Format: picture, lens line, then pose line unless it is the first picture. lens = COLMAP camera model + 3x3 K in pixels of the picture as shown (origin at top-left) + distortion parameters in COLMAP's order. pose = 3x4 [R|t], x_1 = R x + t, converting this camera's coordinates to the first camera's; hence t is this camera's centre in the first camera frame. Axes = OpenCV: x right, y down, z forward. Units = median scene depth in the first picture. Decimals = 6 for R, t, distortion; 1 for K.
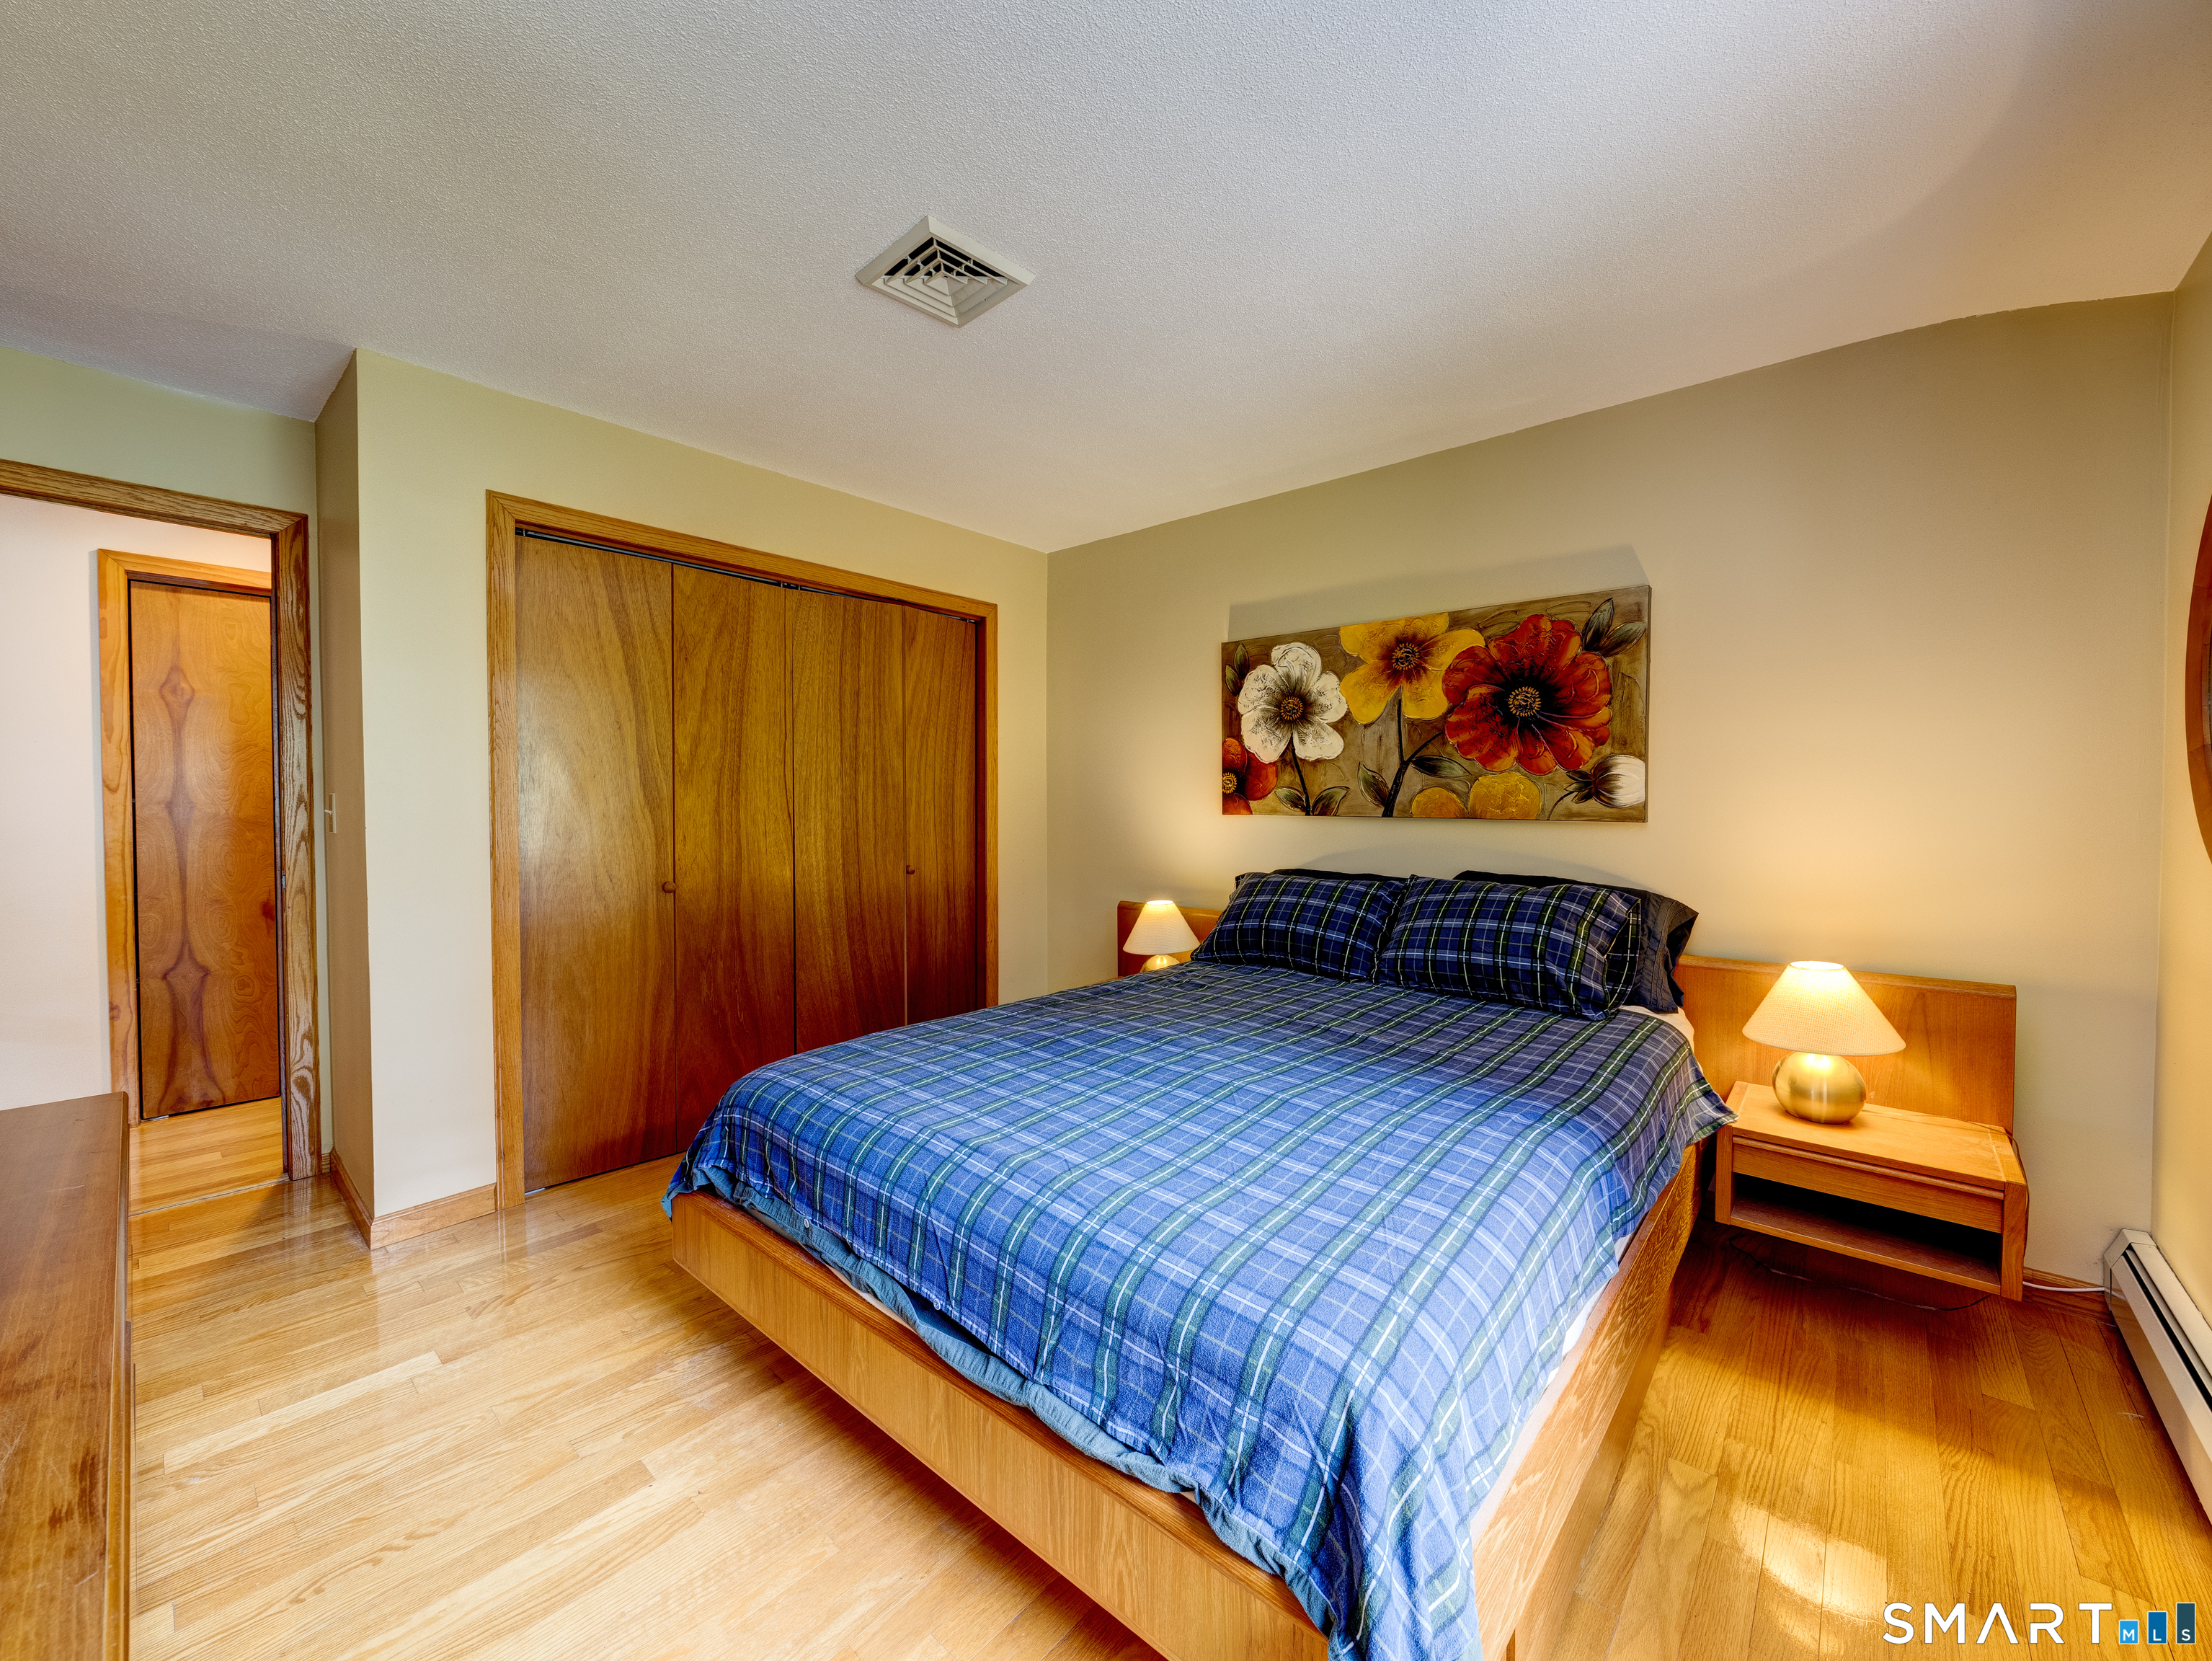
lens RADIAL K [[872.9, 0, 1107.3], [0, 872.9, 826.4], [0, 0, 1]] dist [-0.009819, 0.000079]
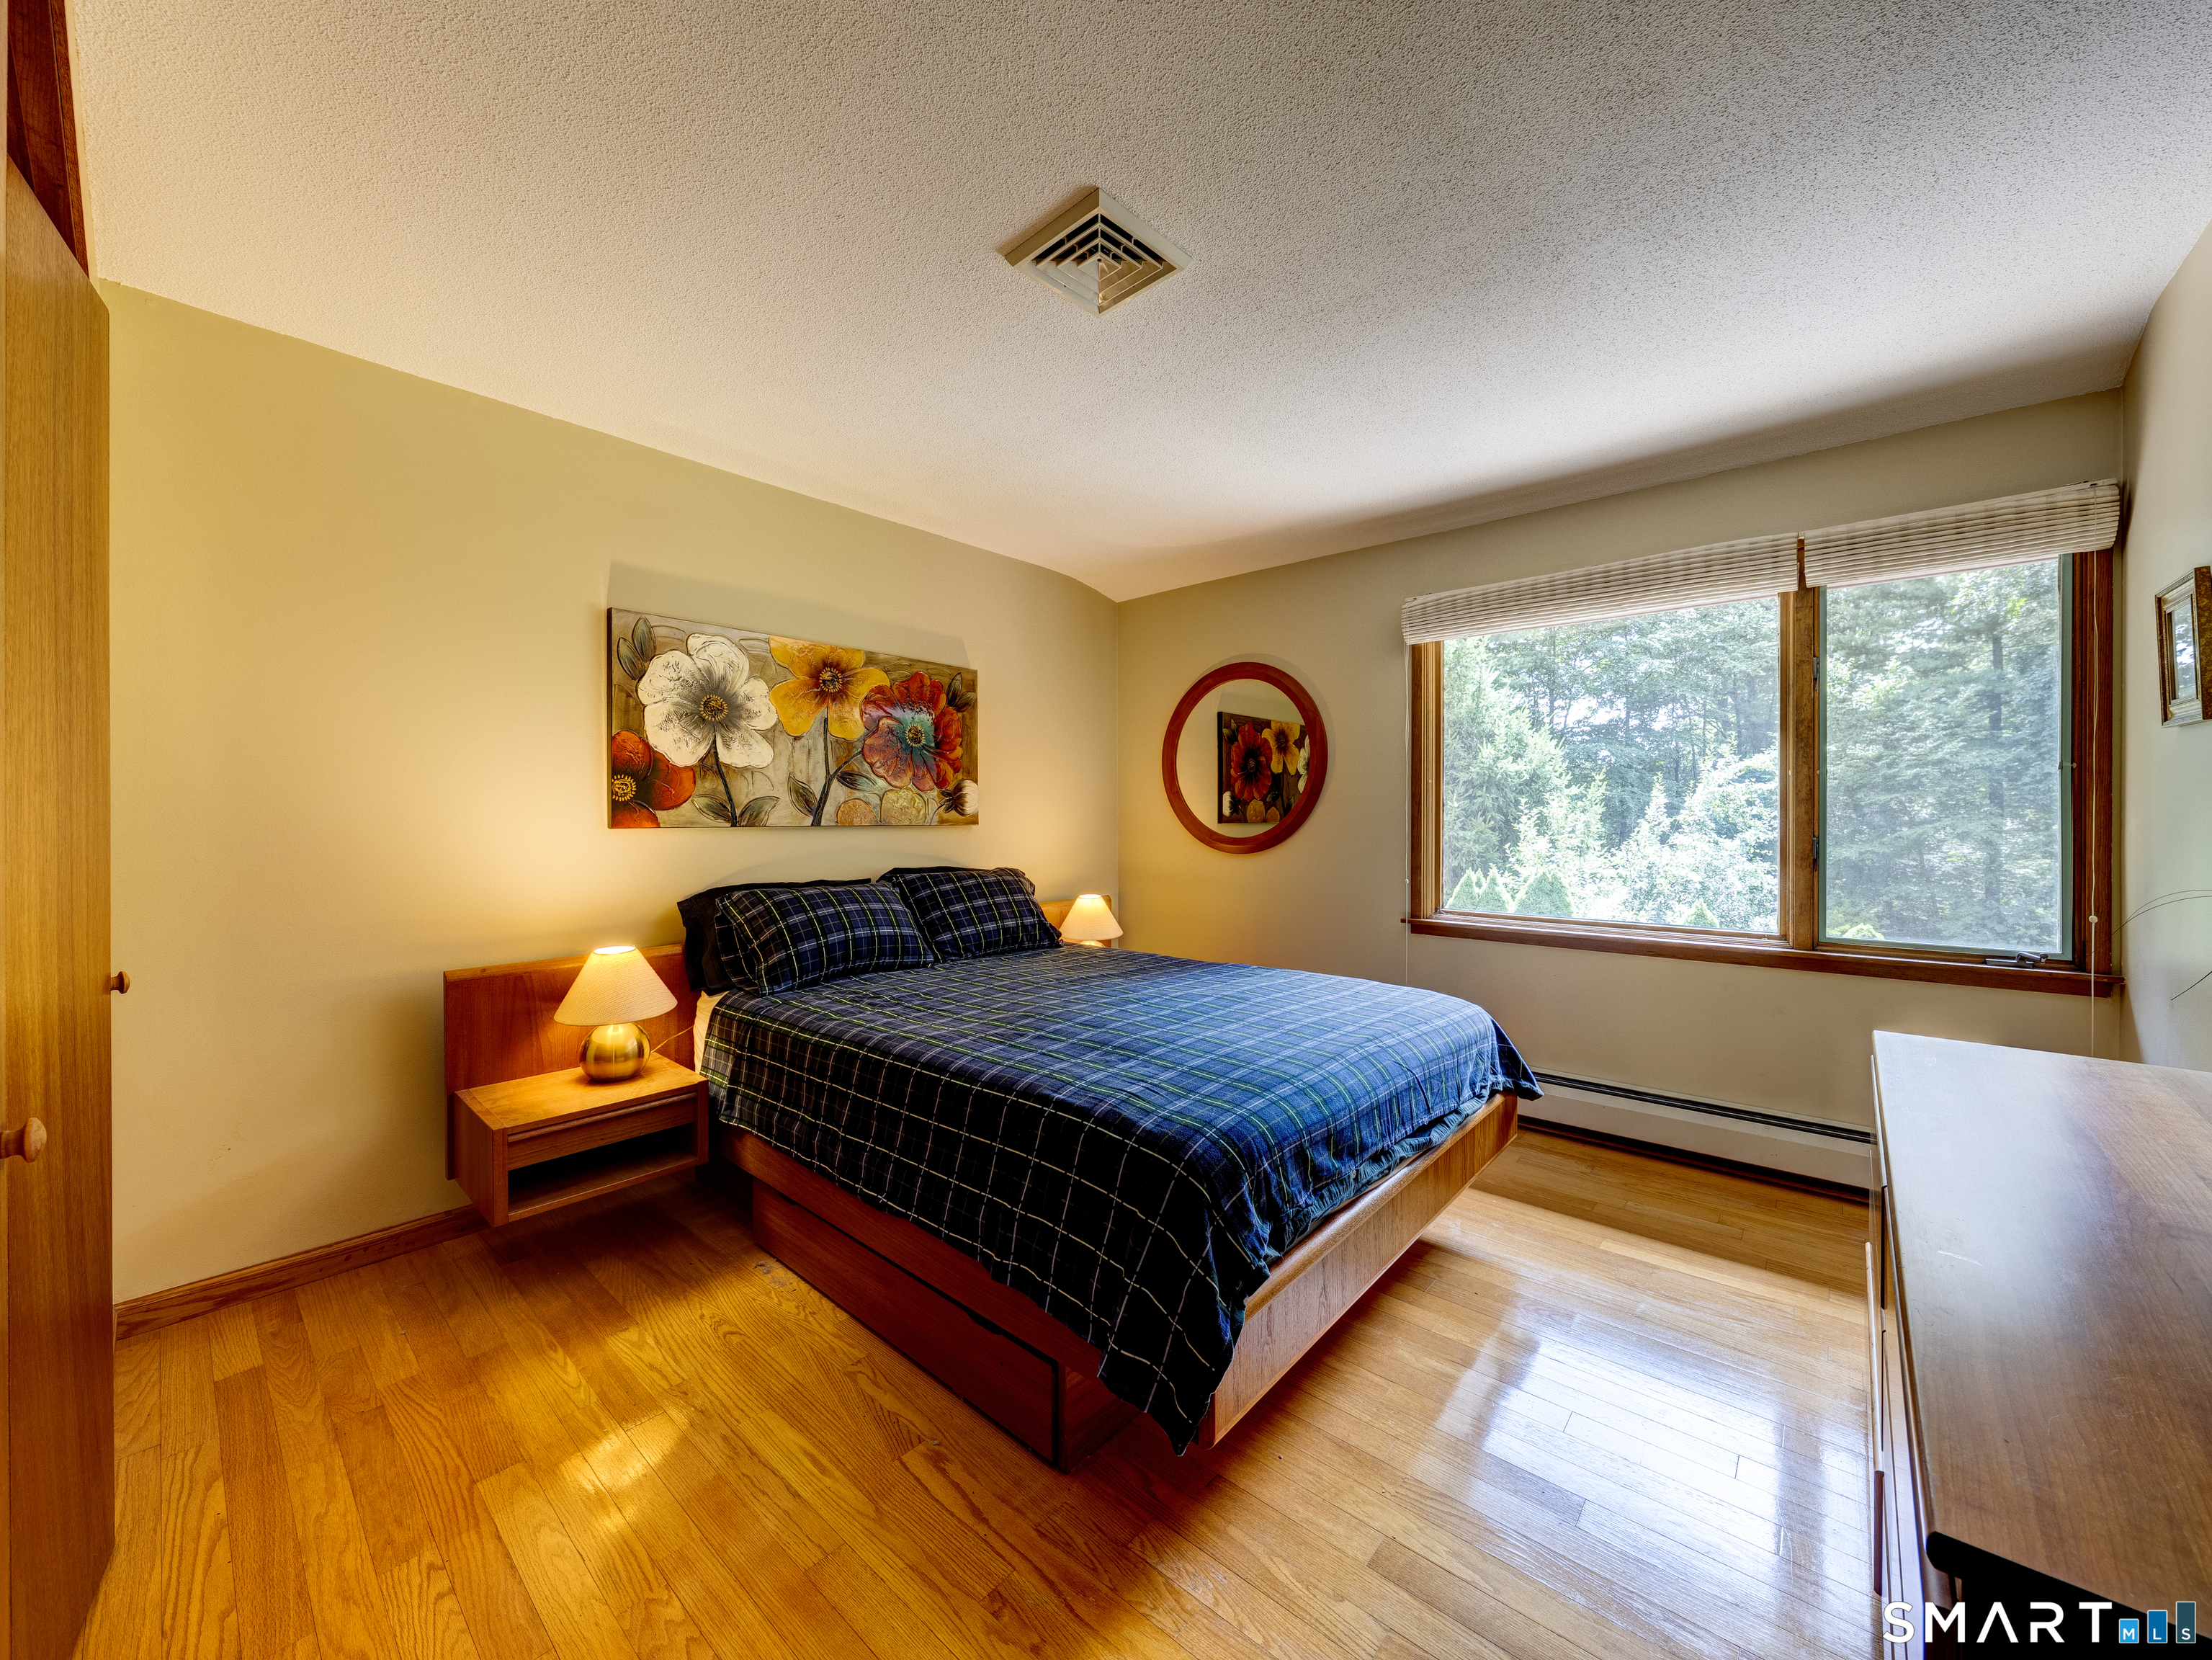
lens RADIAL K [[856.1, 0, 1102.2], [0, 856.1, 822.2], [0, 0, 1]] dist [-0.003901, -0.000481]
pose [[0.003773, -0.007662, 0.999964, -0.710316], [0.032173, 0.999454, 0.007536, -0.012240], [-0.999475, 0.032144, 0.004017, 0.635207]]
